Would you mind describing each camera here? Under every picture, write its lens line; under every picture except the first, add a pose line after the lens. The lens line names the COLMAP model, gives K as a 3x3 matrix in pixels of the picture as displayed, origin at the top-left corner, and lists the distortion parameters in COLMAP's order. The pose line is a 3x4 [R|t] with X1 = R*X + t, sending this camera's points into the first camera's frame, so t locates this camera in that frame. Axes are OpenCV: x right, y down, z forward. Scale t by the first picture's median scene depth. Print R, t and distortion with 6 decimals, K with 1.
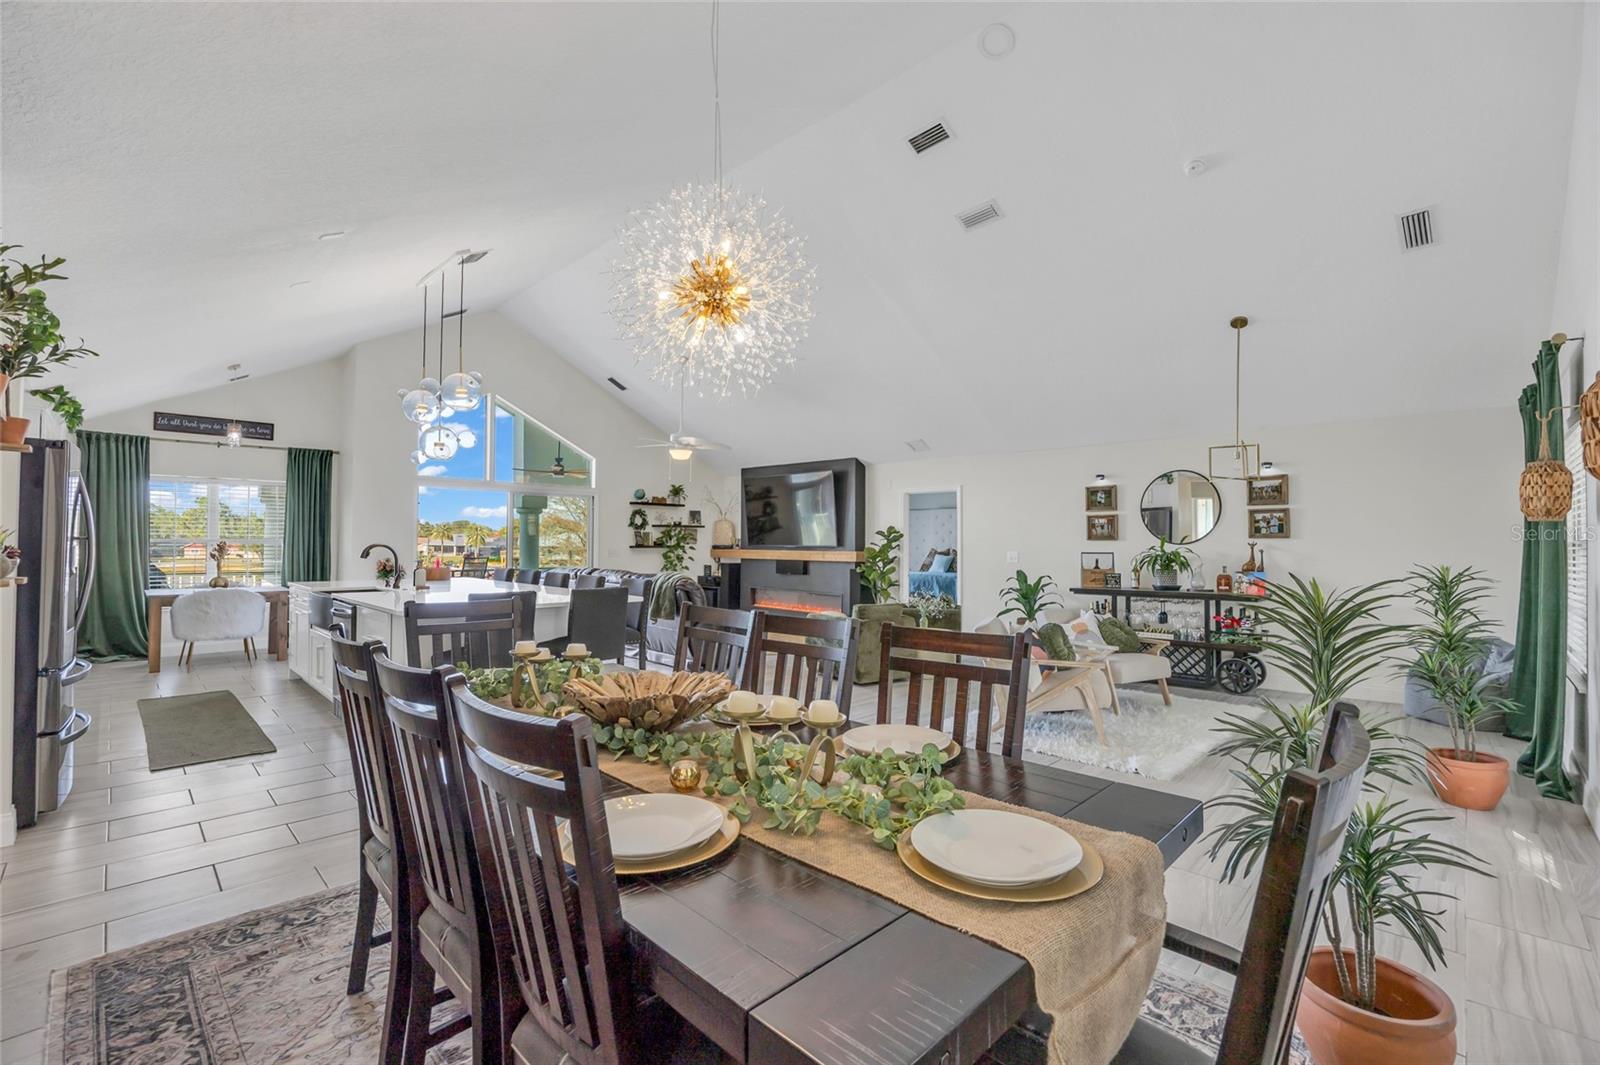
lens RADIAL K [[684.7, 0, 793.9], [0, 684.7, 536.1], [0, 0, 1]] dist [-0.012540, -0.001752]
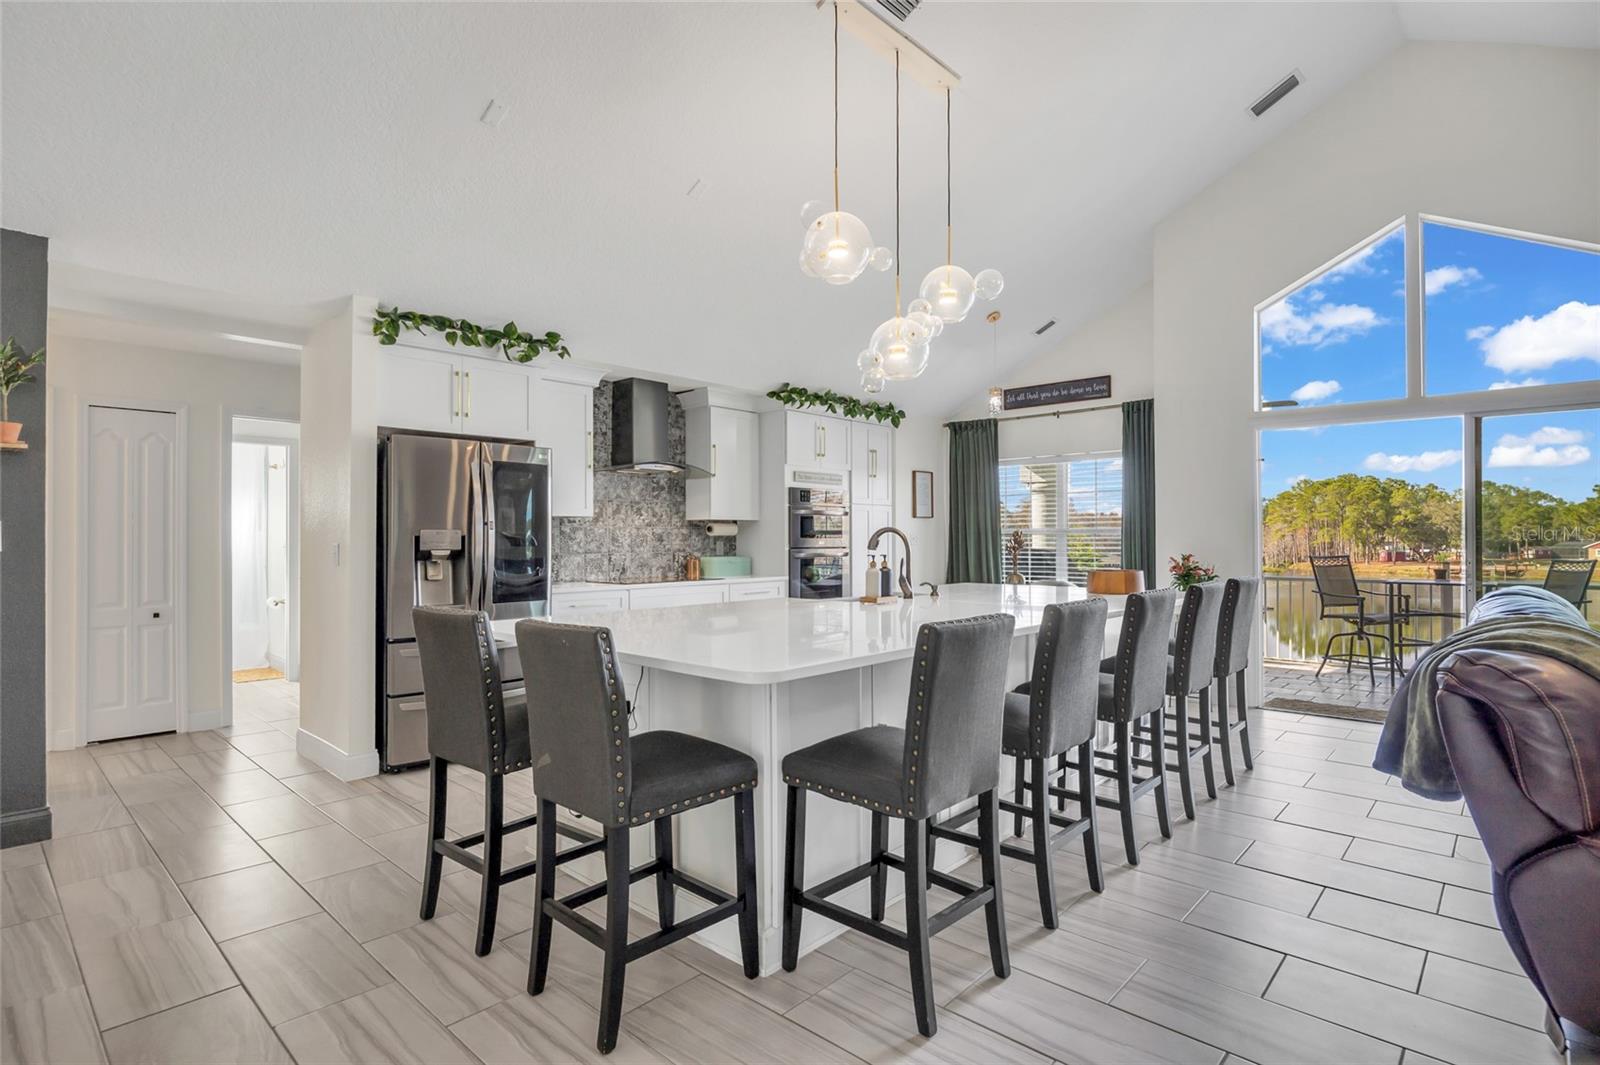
lens RADIAL K [[796.7, 0, 802.0], [0, 796.7, 530.6], [0, 0, 1]] dist [-0.010297, 0.001119]
pose [[0.040074, -0.016983, -0.999052, 0.107831], [0.012109, 0.999790, -0.016509, 0.019258], [0.999123, -0.011436, 0.040271, 0.661762]]
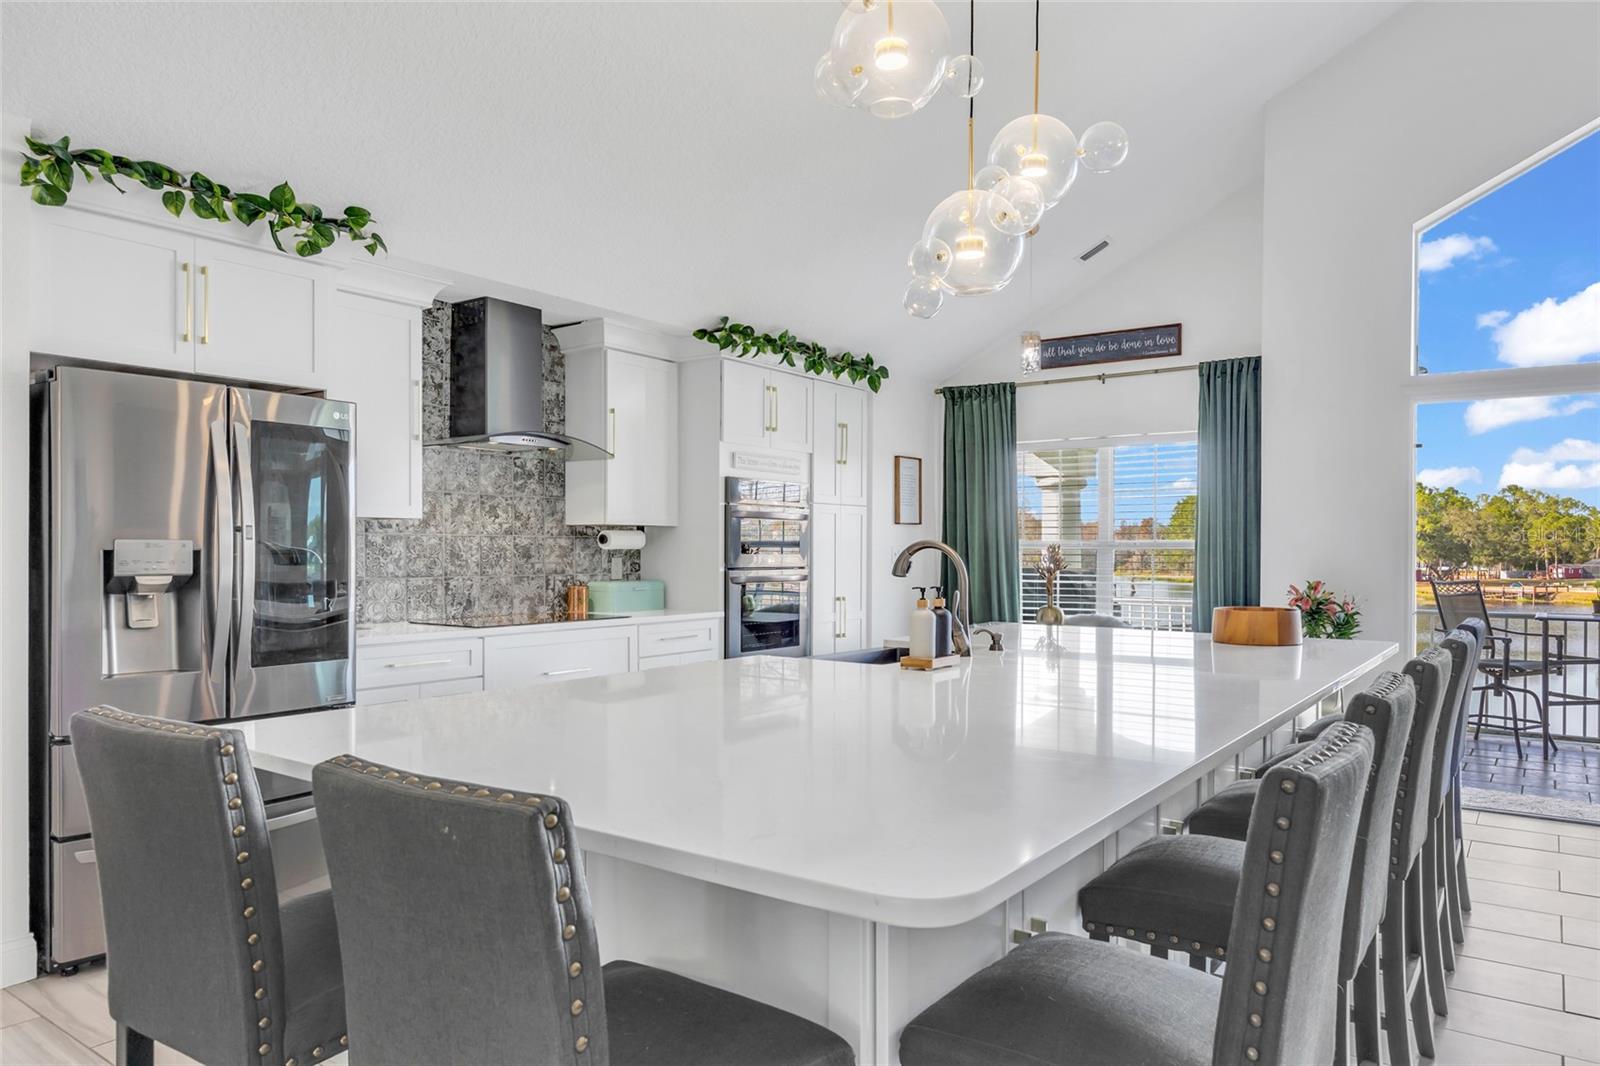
lens RADIAL K [[1043.4, 0, 807.1], [0, 1043.4, 557.4], [0, 0, 1]] dist [-0.005565, 0.000858]
pose [[0.160929, 0.001084, -0.986965, -0.011659], [0.006901, 0.999974, 0.002224, 0.014313], [0.986942, -0.007169, 0.160917, 0.619593]]
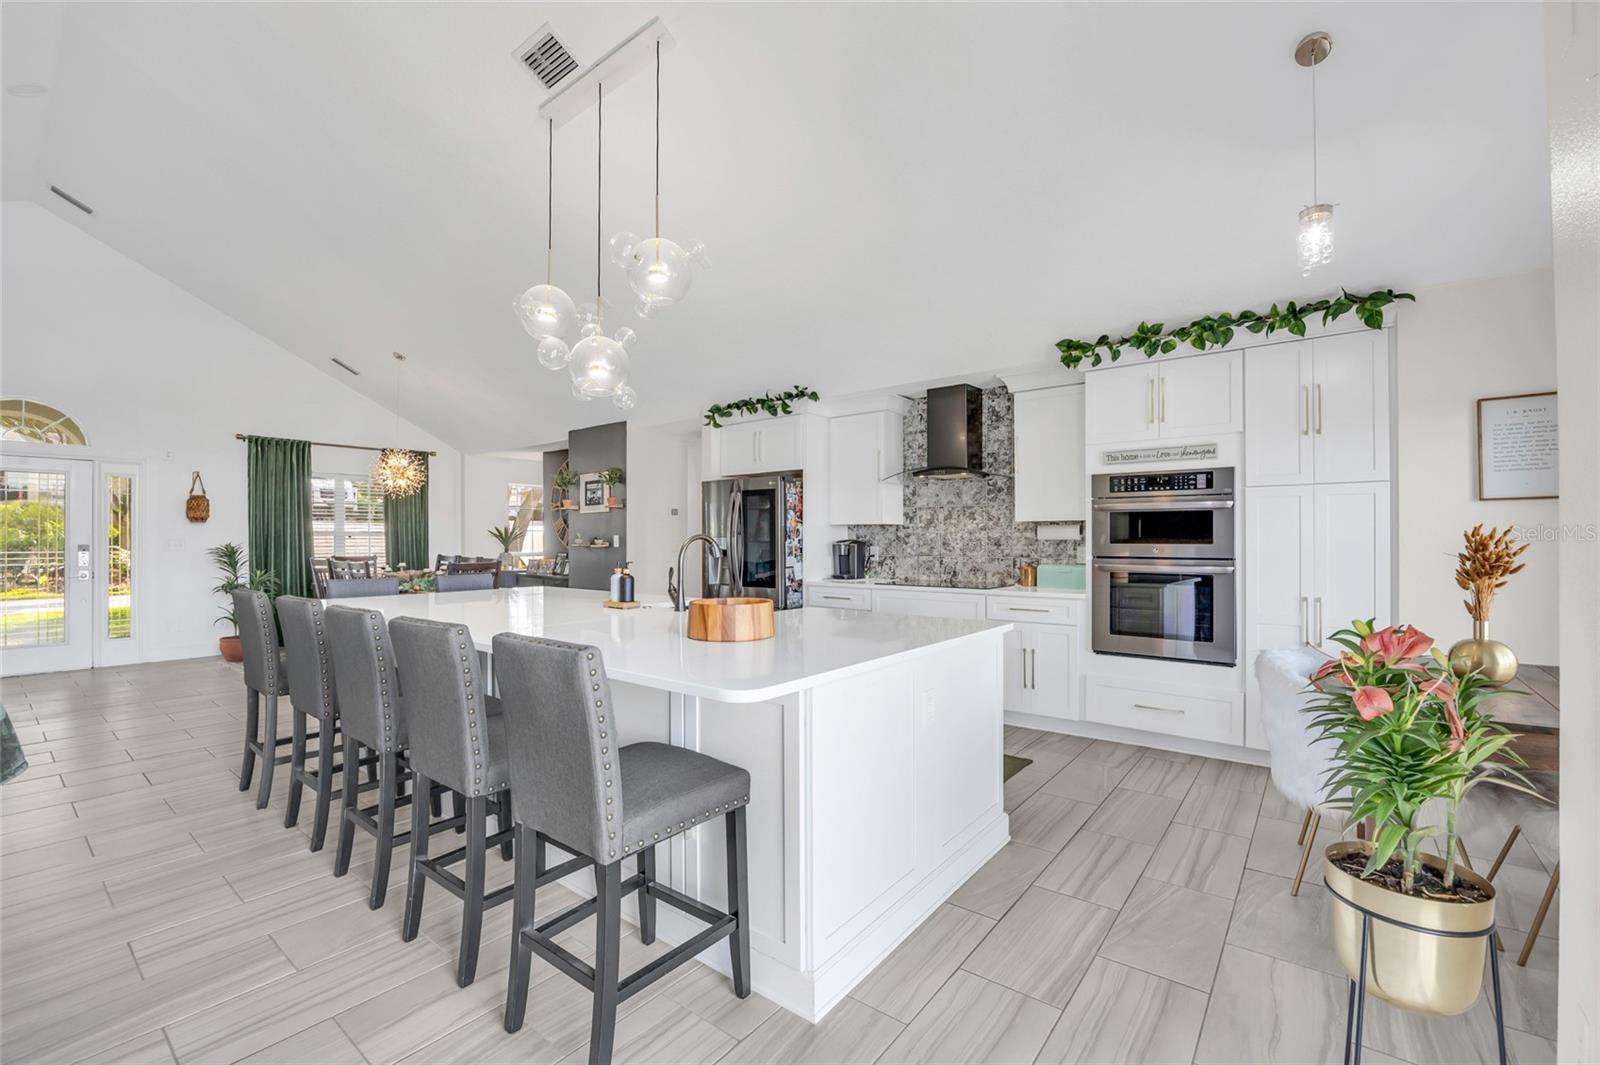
lens RADIAL K [[684.7, 0, 805.2], [0, 684.7, 542.6], [0, 0, 1]] dist [-0.012540, -0.001752]
pose [[-0.994074, -0.004757, -0.108605, -0.475765], [-0.004259, 0.999979, -0.004820, 0.015765], [0.108626, -0.004329, -0.994073, 1.210464]]
